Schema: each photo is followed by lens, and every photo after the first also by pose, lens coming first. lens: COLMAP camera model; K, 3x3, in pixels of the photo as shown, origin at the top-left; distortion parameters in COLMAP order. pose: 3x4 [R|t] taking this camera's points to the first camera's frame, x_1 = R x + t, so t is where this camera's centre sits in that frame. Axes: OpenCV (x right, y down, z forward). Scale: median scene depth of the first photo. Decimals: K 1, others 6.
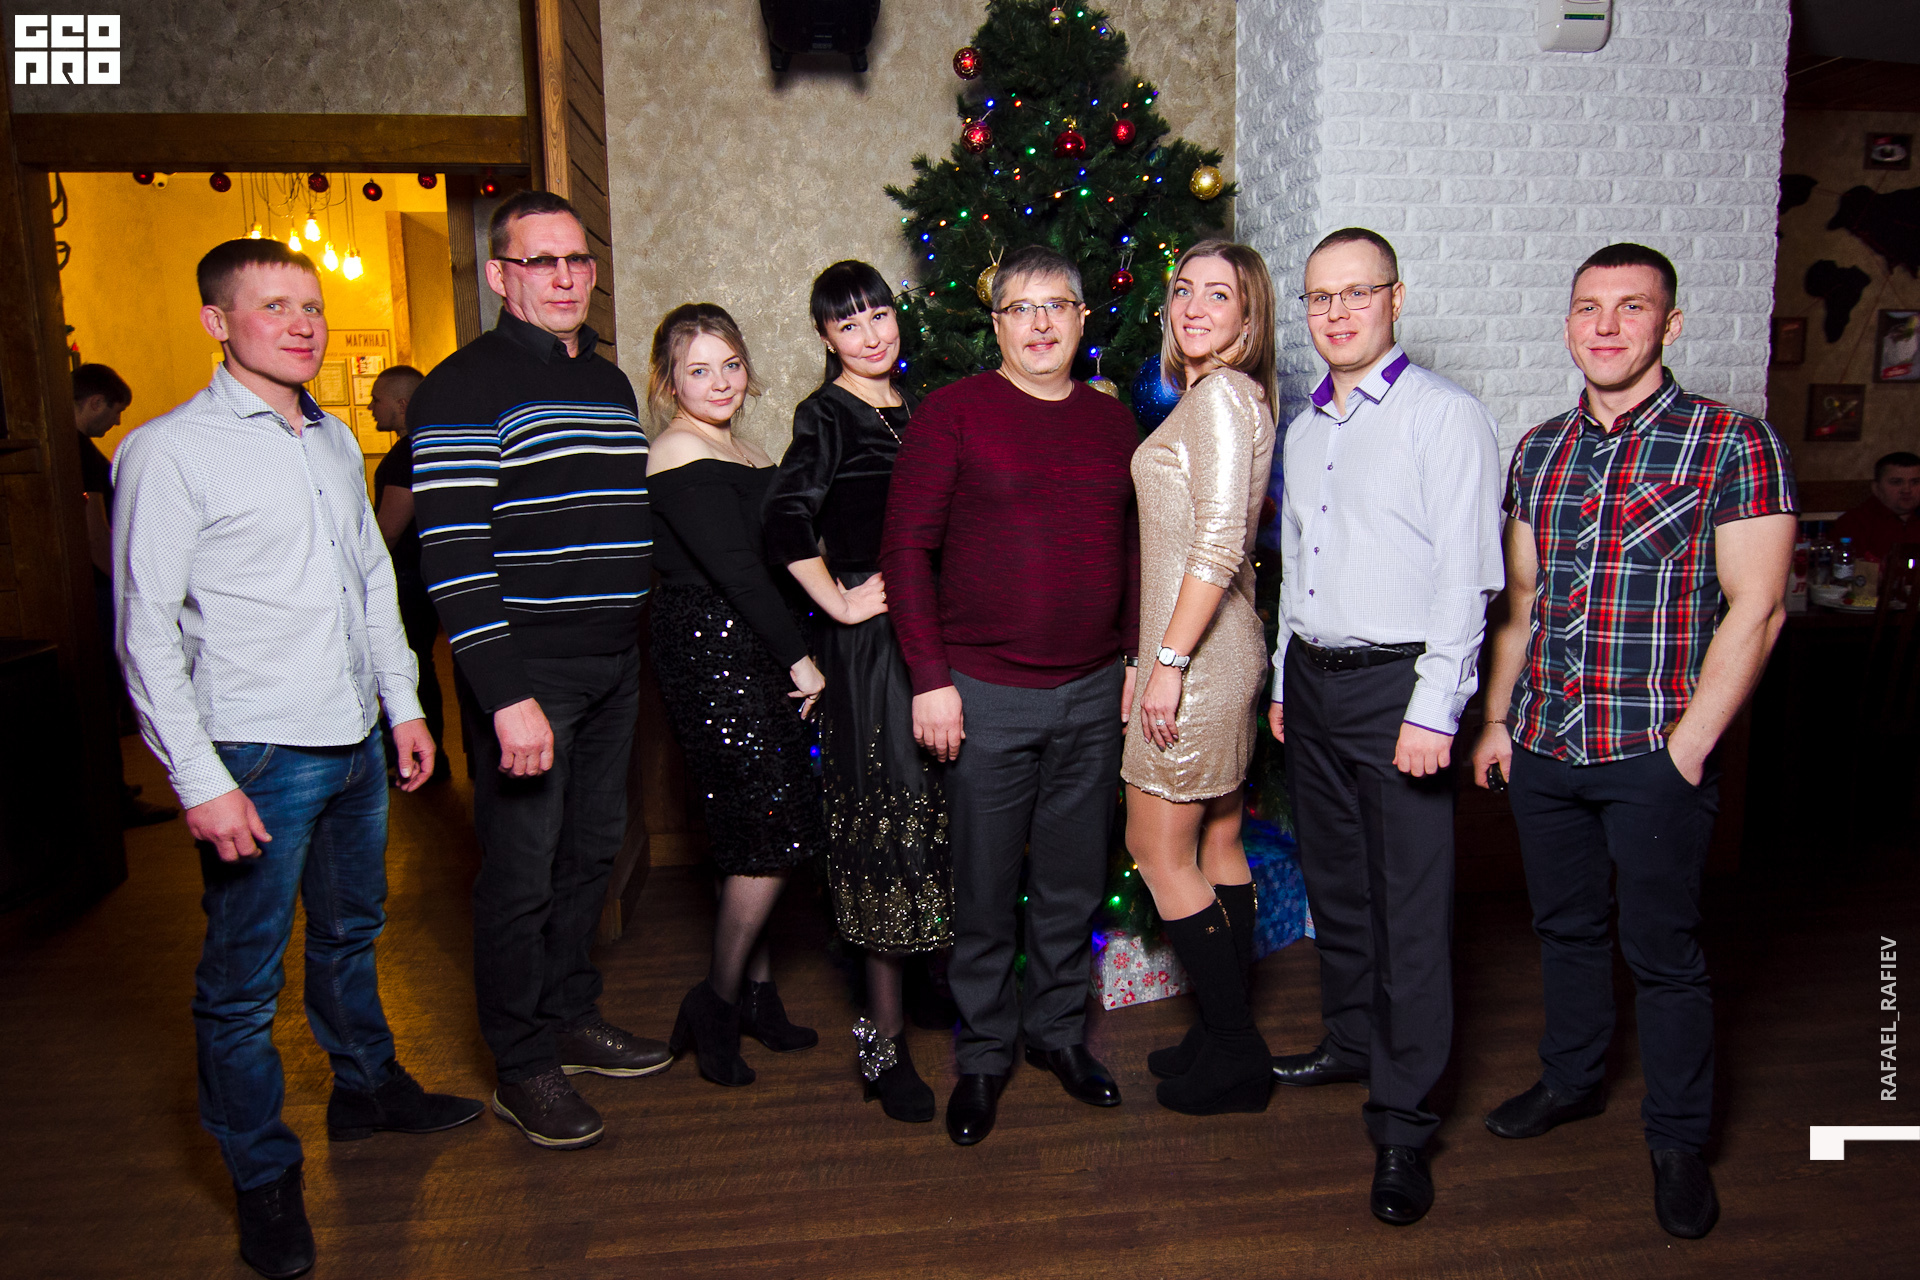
lens RADIAL K [[1210.3, 0, 952.3], [0, 1210.3, 639.0], [0, 0, 1]] dist [-0.006216, -0.010192]
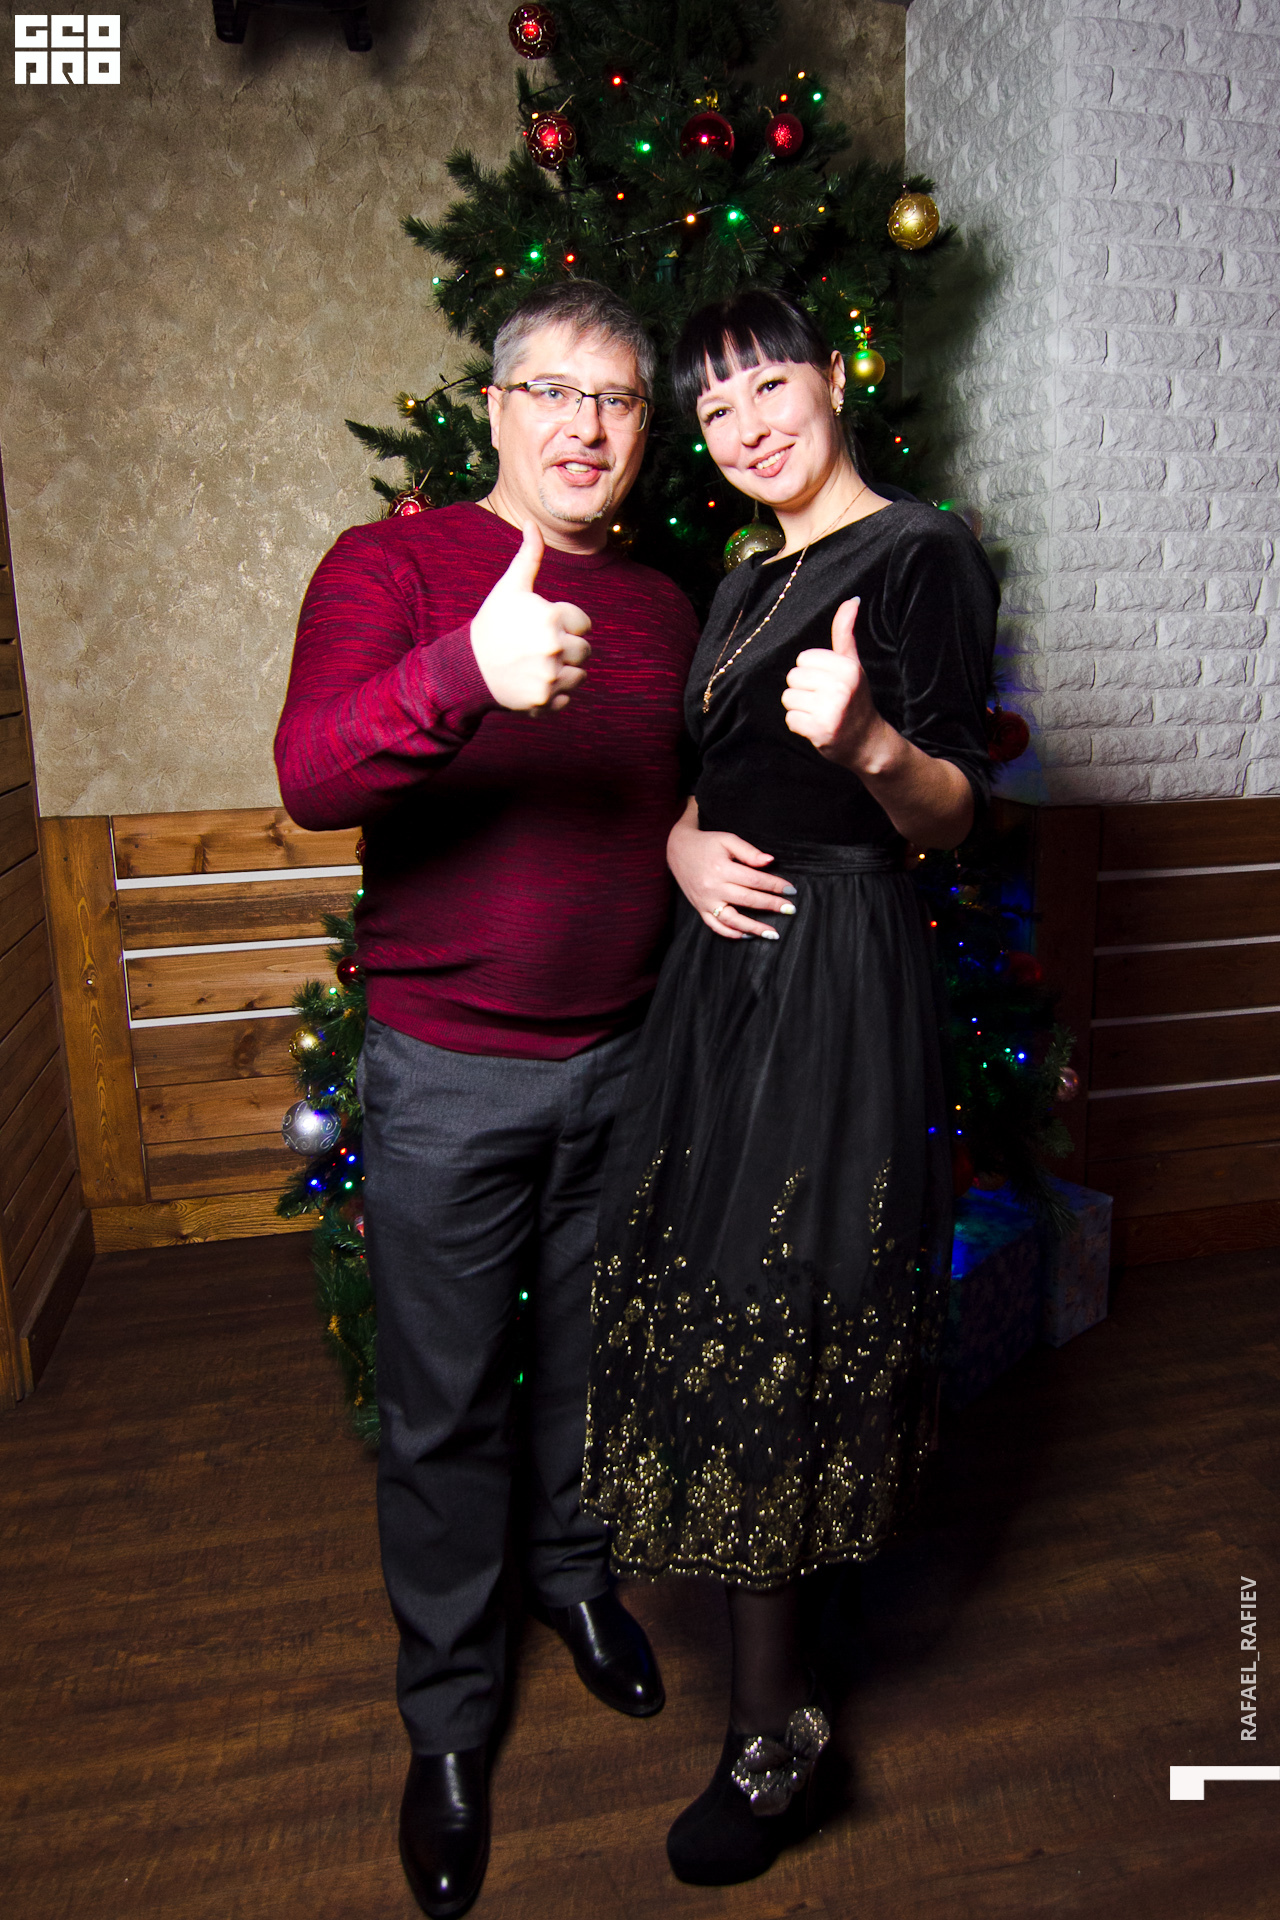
lens RADIAL K [[1270.8, 0, 637.0], [0, 1270.8, 913.5], [0, 0, 1]] dist [-0.008423, -0.008287]
pose [[0.994107, -0.024576, 0.105580, -0.012181], [0.020876, 0.999133, 0.036015, -0.033211], [-0.106374, -0.033599, 0.993758, 0.284559]]
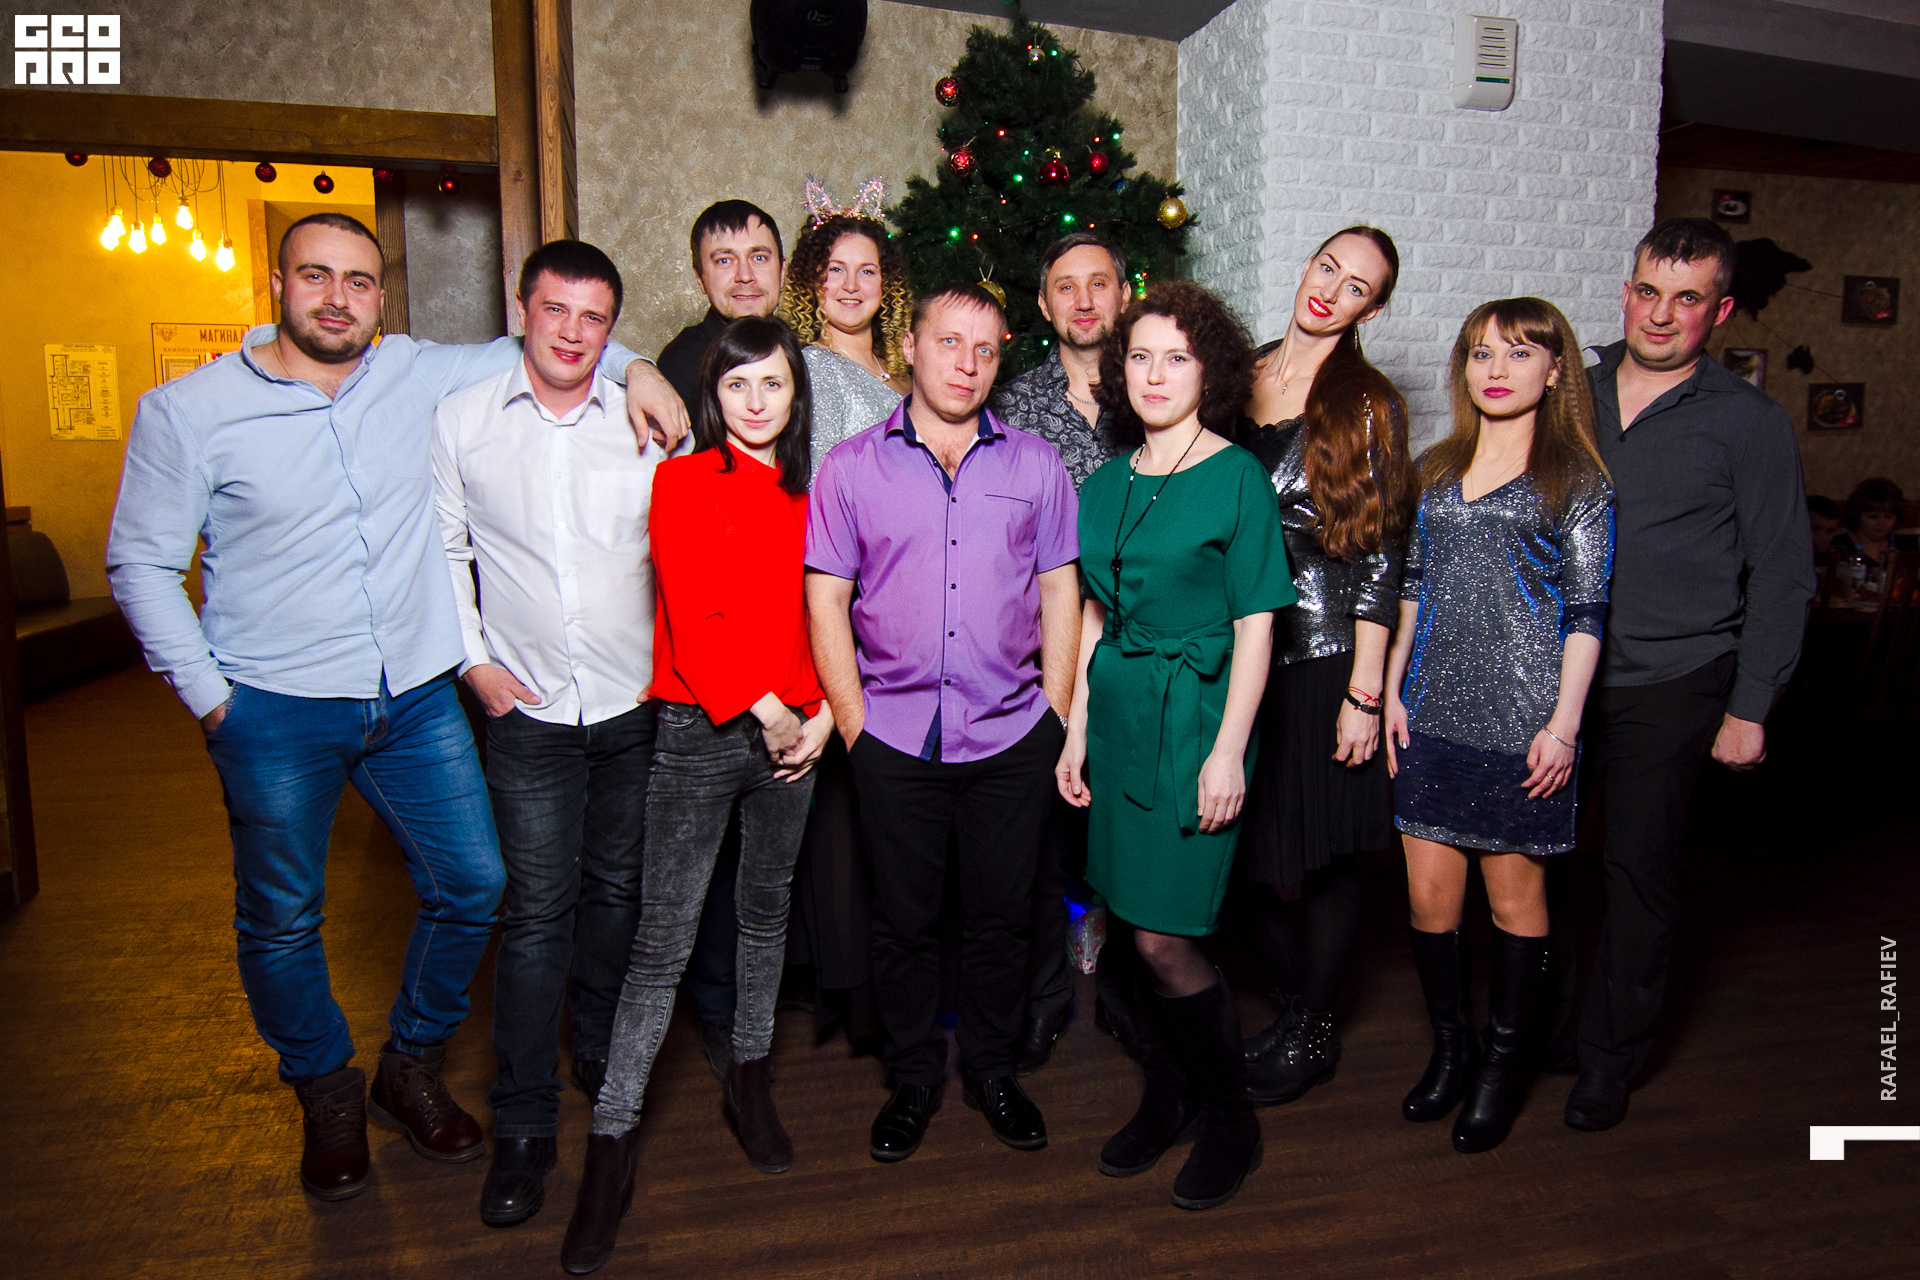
lens RADIAL K [[1270.8, 0, 965.2], [0, 1270.8, 648.2], [0, 0, 1]] dist [-0.008423, -0.008287]
pose [[0.992083, 0.000394, 0.125585, -0.100221], [0.001862, 0.999839, -0.017852, 0.030897], [-0.125572, 0.017944, 0.991922, -0.091746]]
